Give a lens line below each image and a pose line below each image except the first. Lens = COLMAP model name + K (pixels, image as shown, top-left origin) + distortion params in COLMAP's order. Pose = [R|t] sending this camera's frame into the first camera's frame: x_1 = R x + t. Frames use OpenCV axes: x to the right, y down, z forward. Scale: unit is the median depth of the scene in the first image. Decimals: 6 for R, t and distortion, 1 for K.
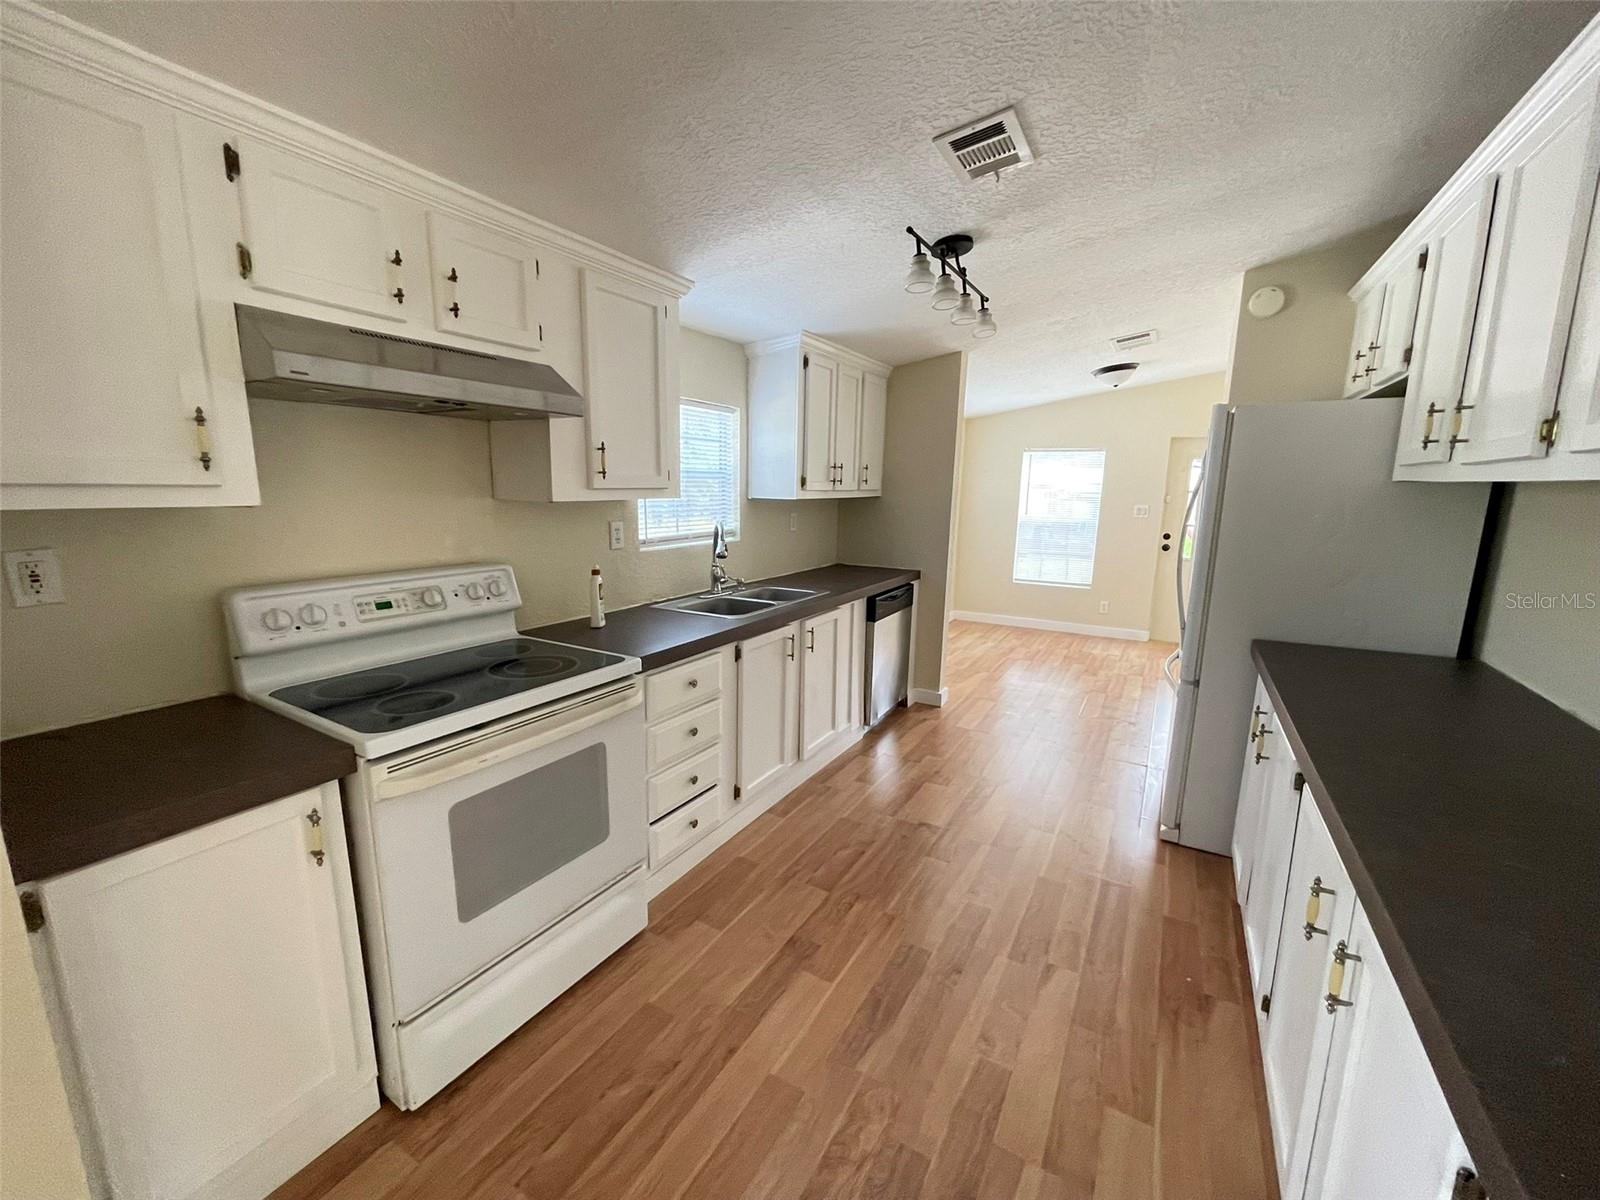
lens RADIAL K [[651.1, 0, 795.2], [0, 651.1, 602.5], [0, 0, 1]] dist [-0.002181, -0.000524]
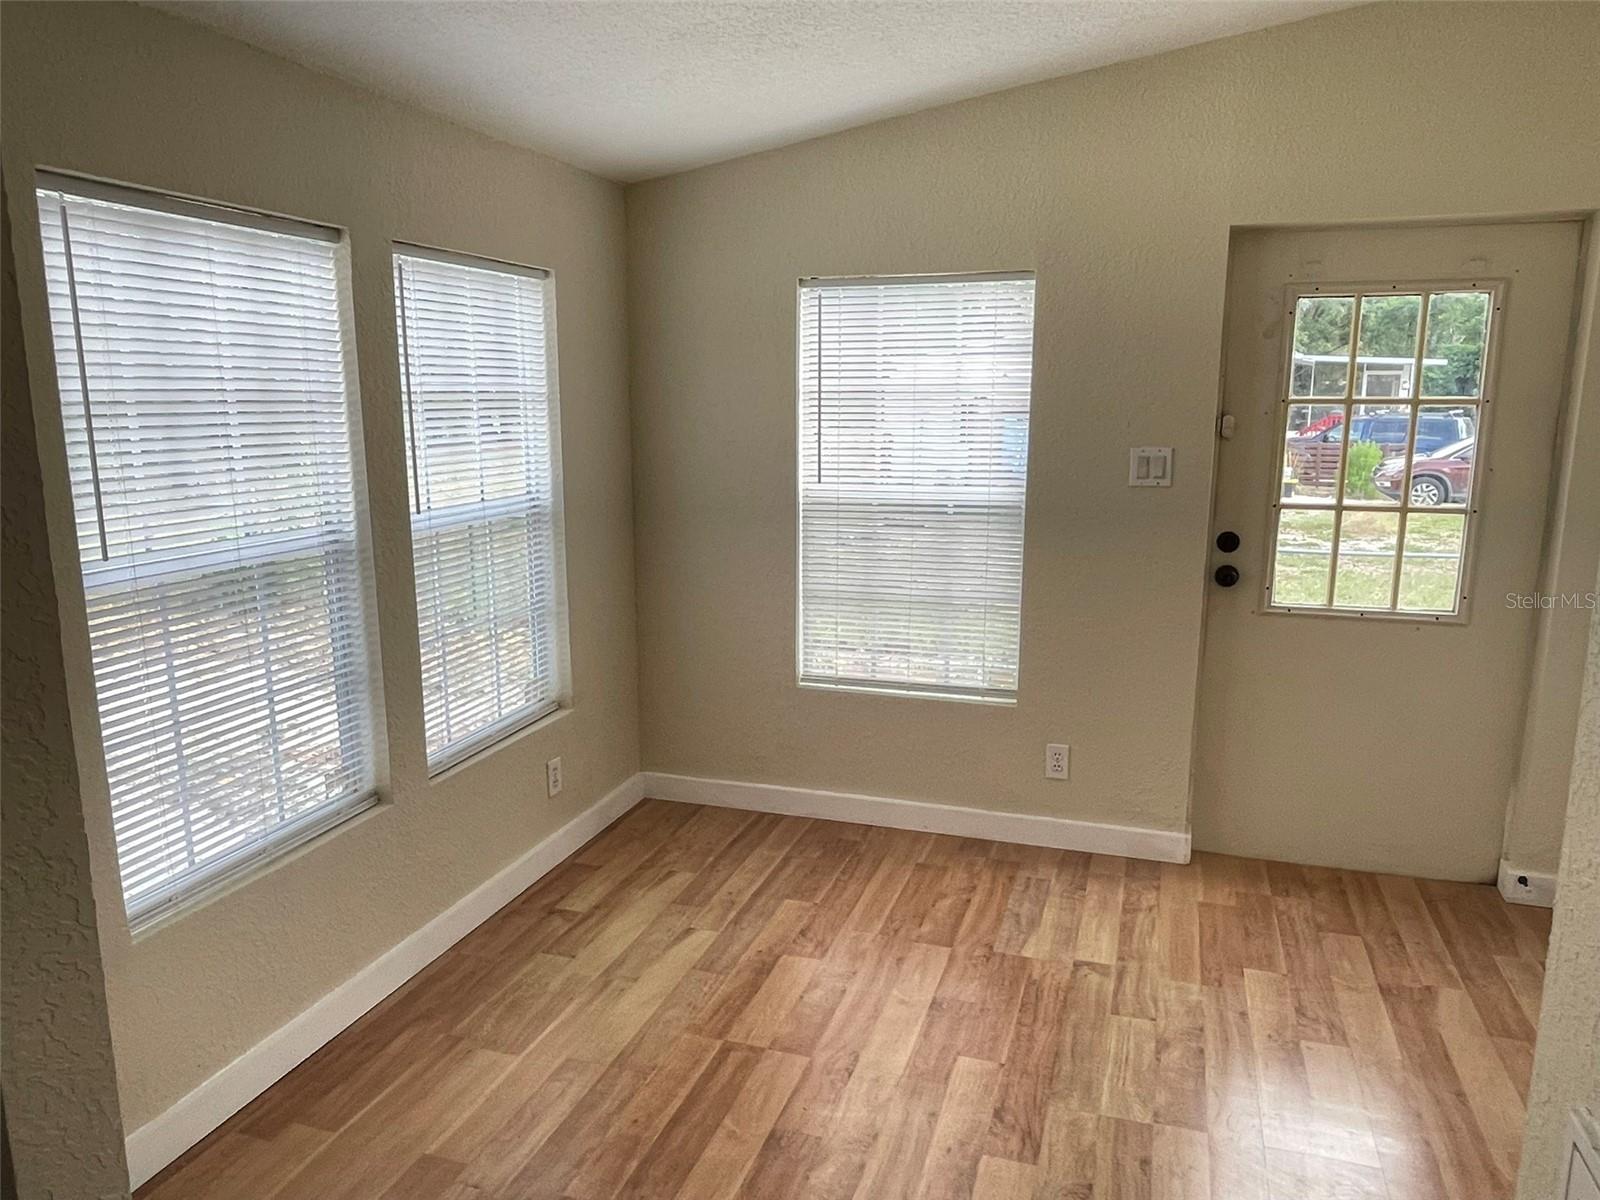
lens RADIAL K [[1085.7, 0, 791.8], [0, 1085.7, 609.5], [0, 0, 1]] dist [0.002363, -0.001478]
pose [[0.979842, -0.058839, 0.190913, 0.698347], [0.055753, 0.998213, 0.021504, -0.252105], [-0.191837, -0.010426, 0.981371, 1.407073]]
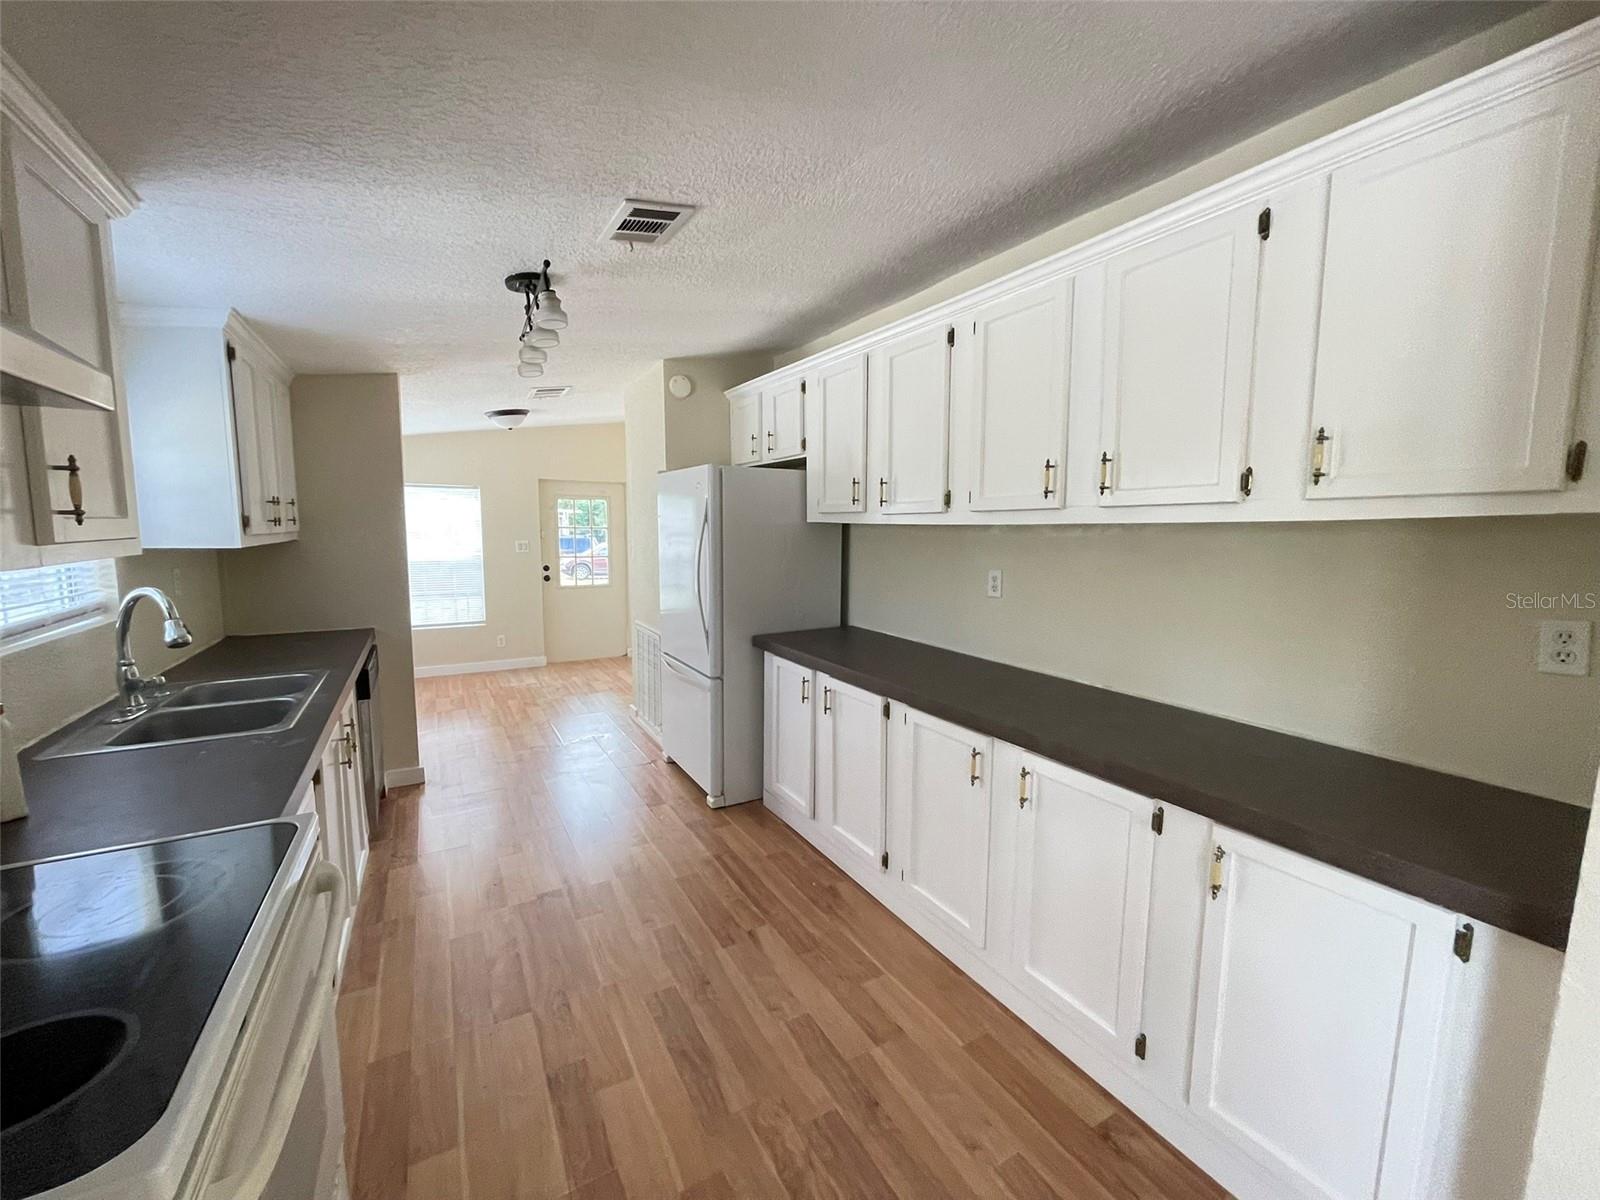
lens RADIAL K [[651.1, 0, 795.2], [0, 651.1, 602.5], [0, 0, 1]] dist [-0.002181, -0.000524]
pose [[0.493539, -0.111405, 0.862559, -0.487636], [0.154801, 0.987178, 0.038927, -0.060137], [-0.855836, 0.114313, 0.504457, 0.250860]]
